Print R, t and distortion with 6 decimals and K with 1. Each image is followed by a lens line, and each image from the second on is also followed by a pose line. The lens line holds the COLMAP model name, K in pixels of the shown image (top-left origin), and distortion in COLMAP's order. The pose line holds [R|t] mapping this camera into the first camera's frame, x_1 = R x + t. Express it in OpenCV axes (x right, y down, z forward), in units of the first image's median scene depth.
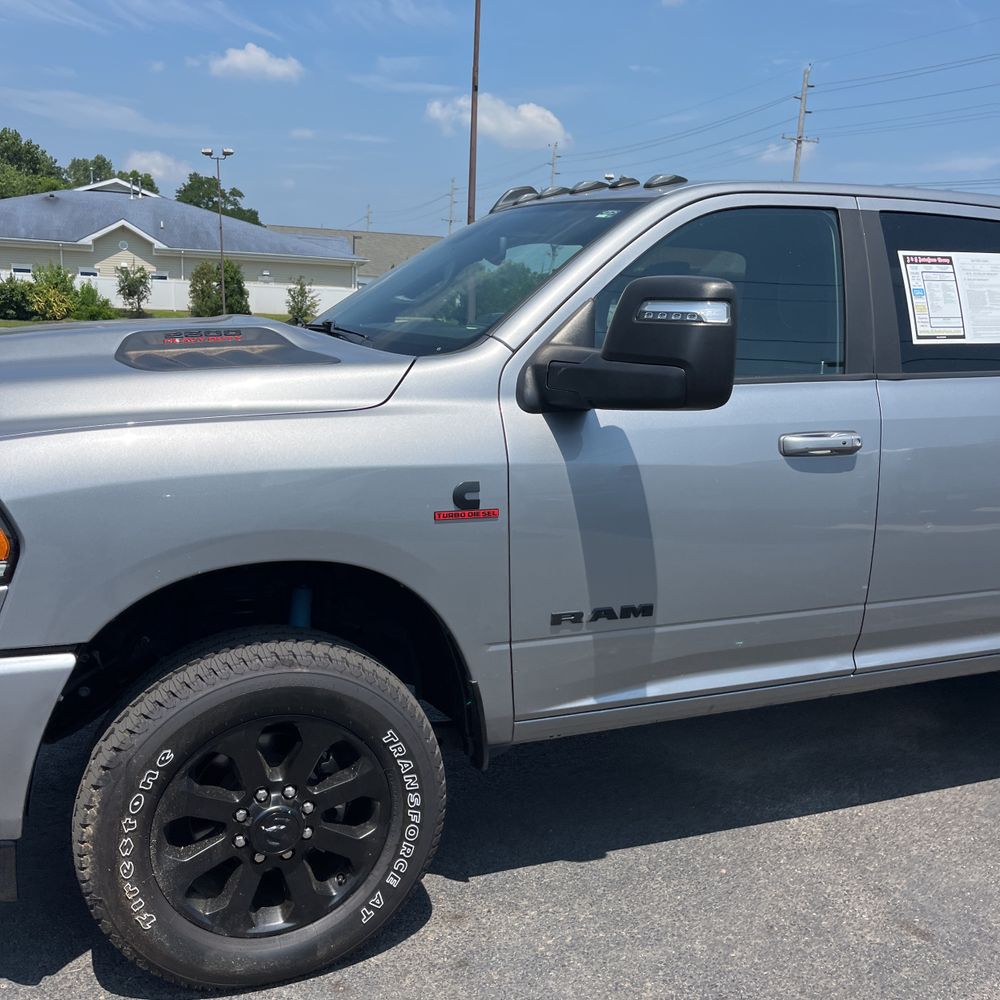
lens RADIAL K [[1018.0, 0, 499.4], [0, 1018.0, 533.2], [0, 0, 1]] dist [0.024007, -0.007058]
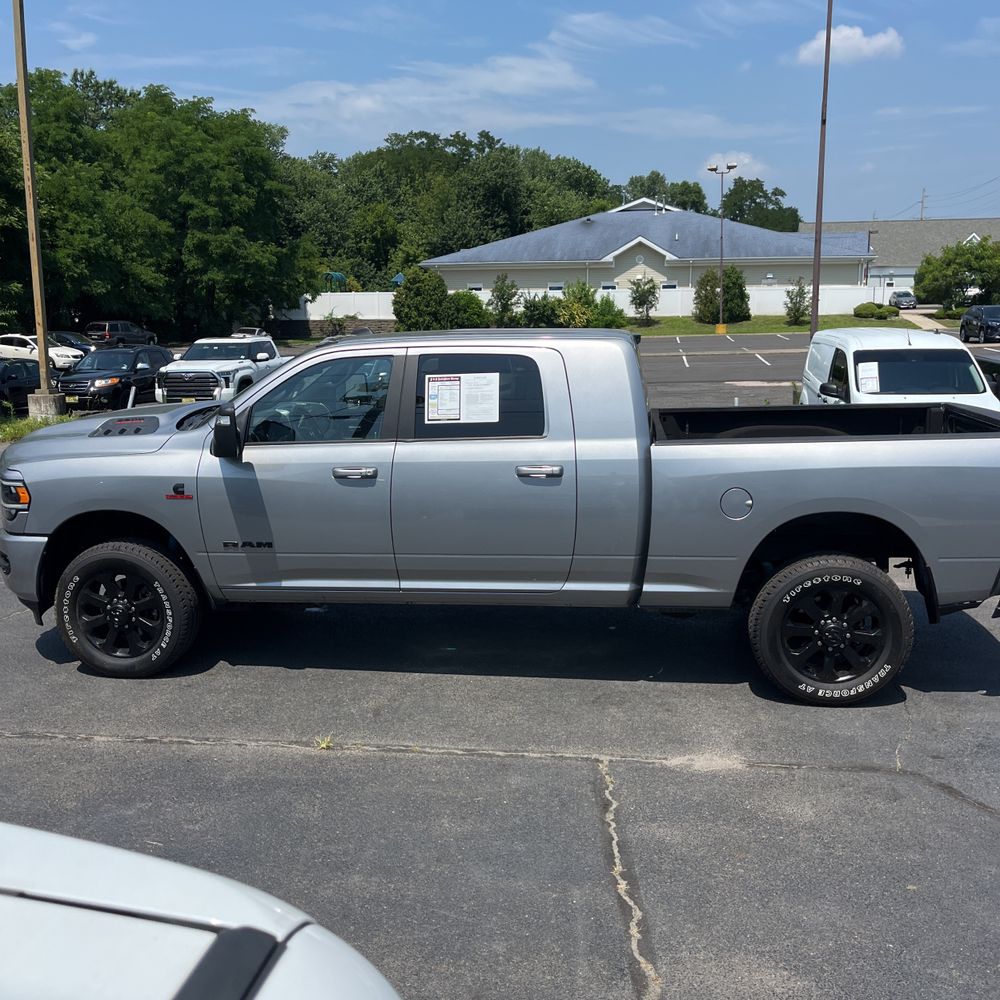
lens RADIAL K [[1018.0, 0, 499.4], [0, 1018.0, 533.2], [0, 0, 1]] dist [0.024007, -0.007058]
pose [[0.863373, 0.068560, -0.499886, 1.469697], [-0.065637, 0.997568, 0.023453, -0.030601], [0.500278, 0.012562, 0.865774, -0.588836]]
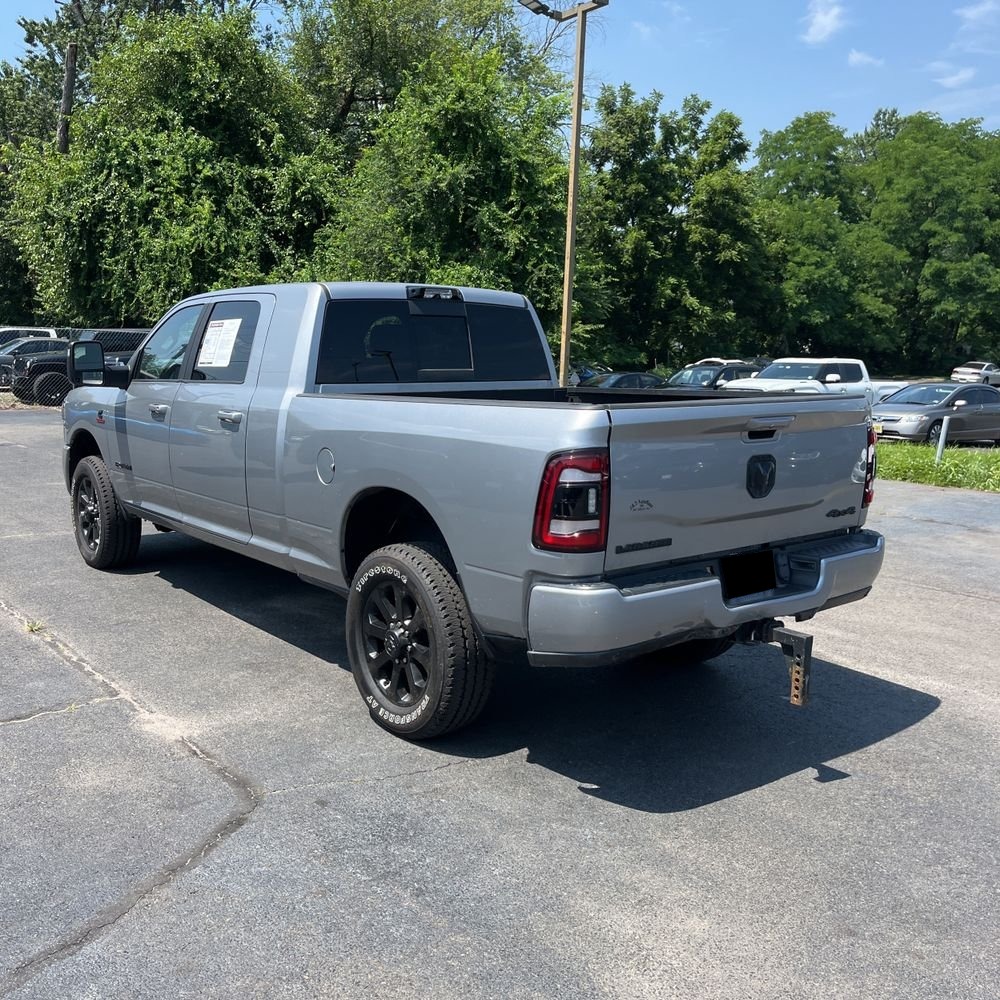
lens RADIAL K [[1029.4, 0, 489.5], [0, 1029.4, 522.1], [0, 0, 1]] dist [0.014001, 0.024281]
pose [[0.269892, 0.135769, -0.953271, 2.515186], [-0.205019, 0.975411, 0.080877, -0.162637], [0.940811, 0.173610, 0.291091, 0.974857]]
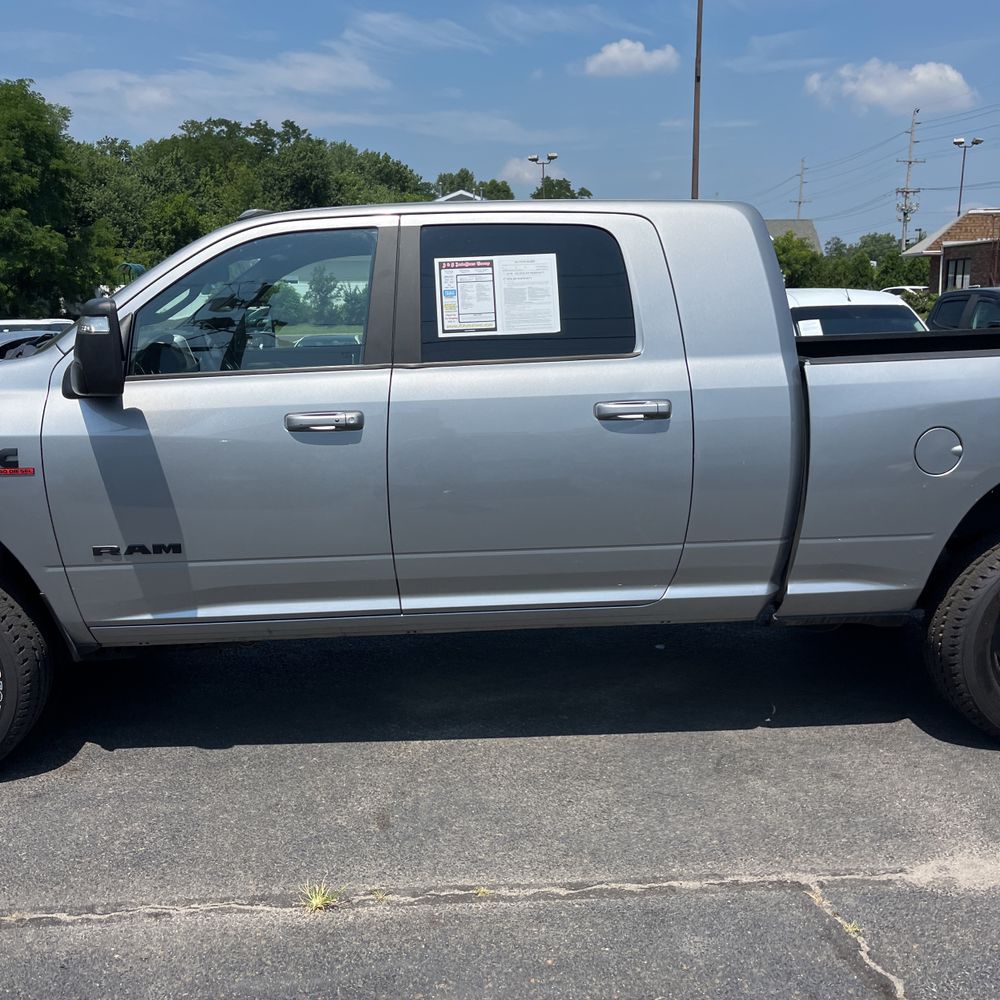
lens RADIAL K [[1018.0, 0, 499.4], [0, 1018.0, 533.2], [0, 0, 1]] dist [0.024007, -0.007058]
pose [[0.941092, 0.029261, -0.336883, 0.851184], [-0.026550, 0.999567, 0.012652, 0.024328], [0.337108, -0.002963, 0.941461, -0.085289]]
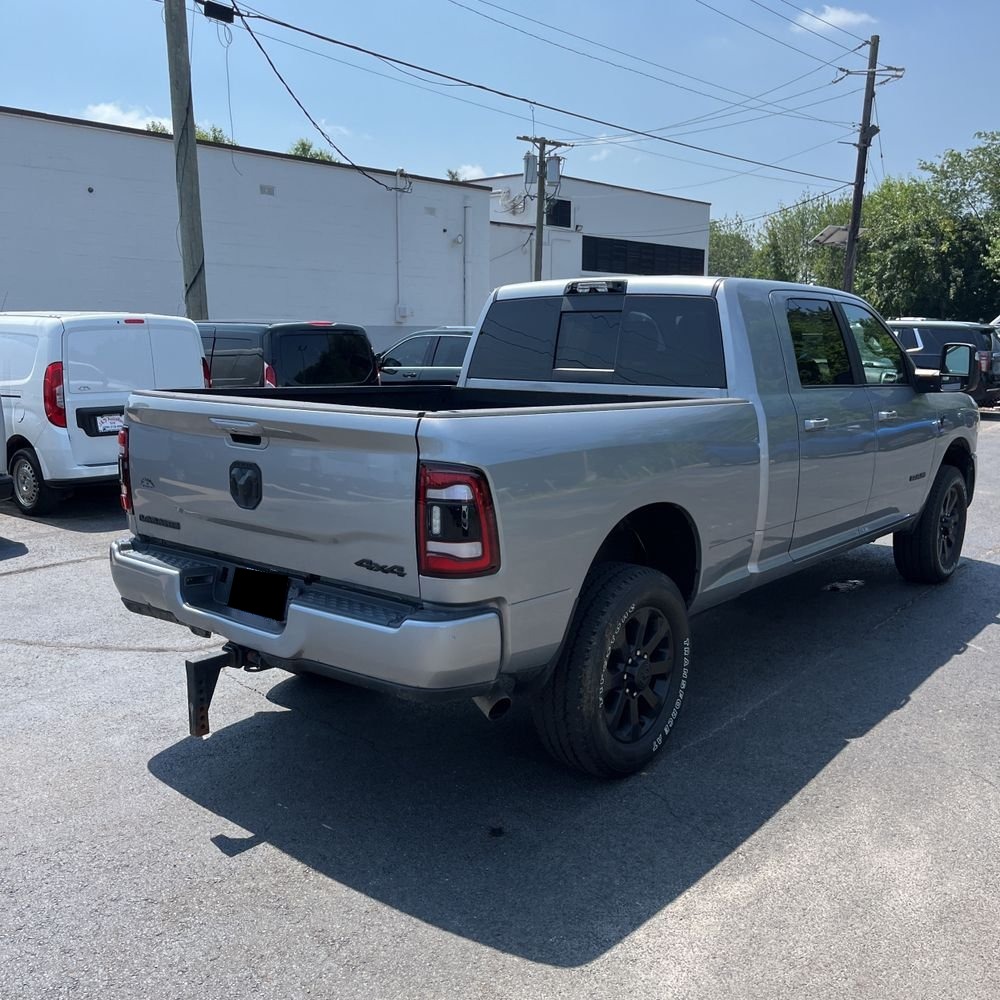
lens RADIAL K [[1018.0, 0, 499.4], [0, 1018.0, 533.2], [0, 0, 1]] dist [0.024007, -0.007058]
pose [[-0.892812, 0.050658, -0.447571, 1.580902], [-0.126504, 0.925462, 0.357096, -0.607019], [0.432300, 0.375439, -0.819855, 2.855709]]
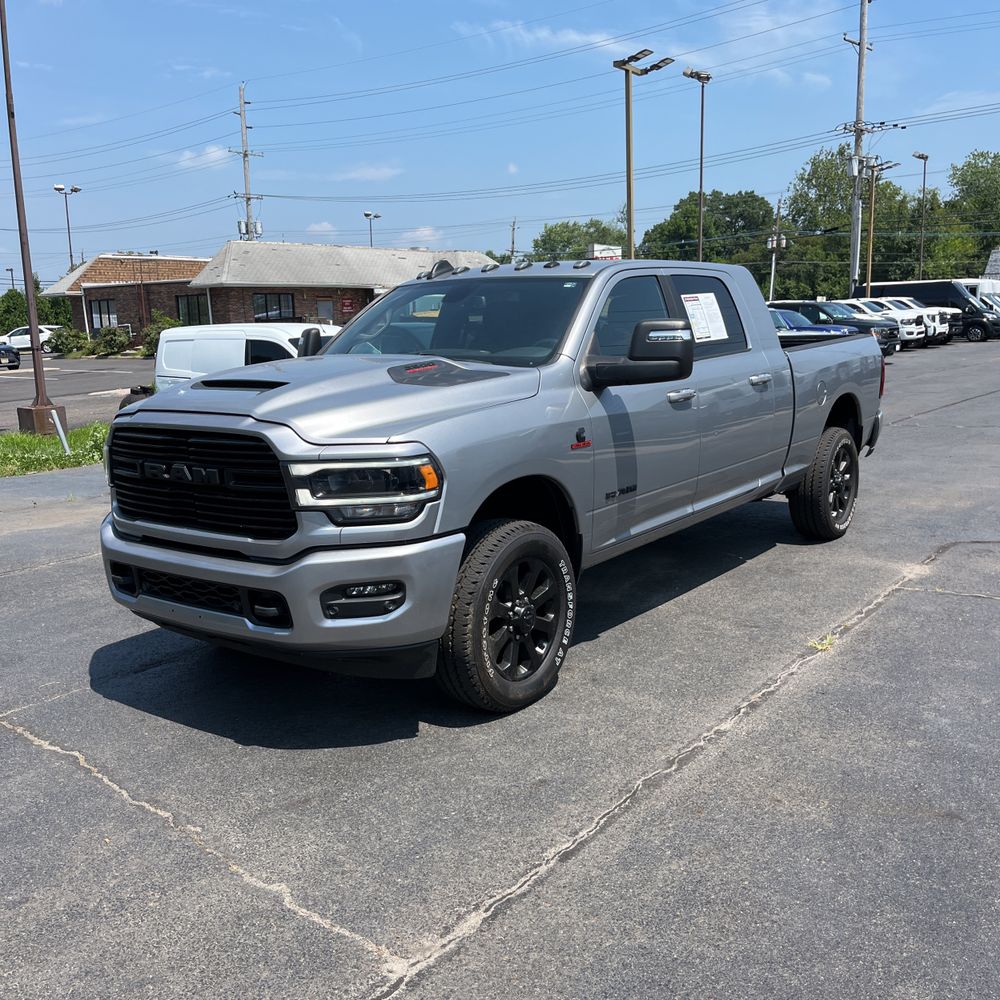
lens RADIAL K [[994.2, 0, 497.9], [0, 994.2, 560.2], [0, 0, 1]] dist [0.022021, 0.004219]
pose [[0.865553, -0.174025, 0.469610, -0.873666], [0.162085, 0.984560, 0.066109, 0.037918], [-0.473864, 0.018896, 0.880395, -0.485066]]
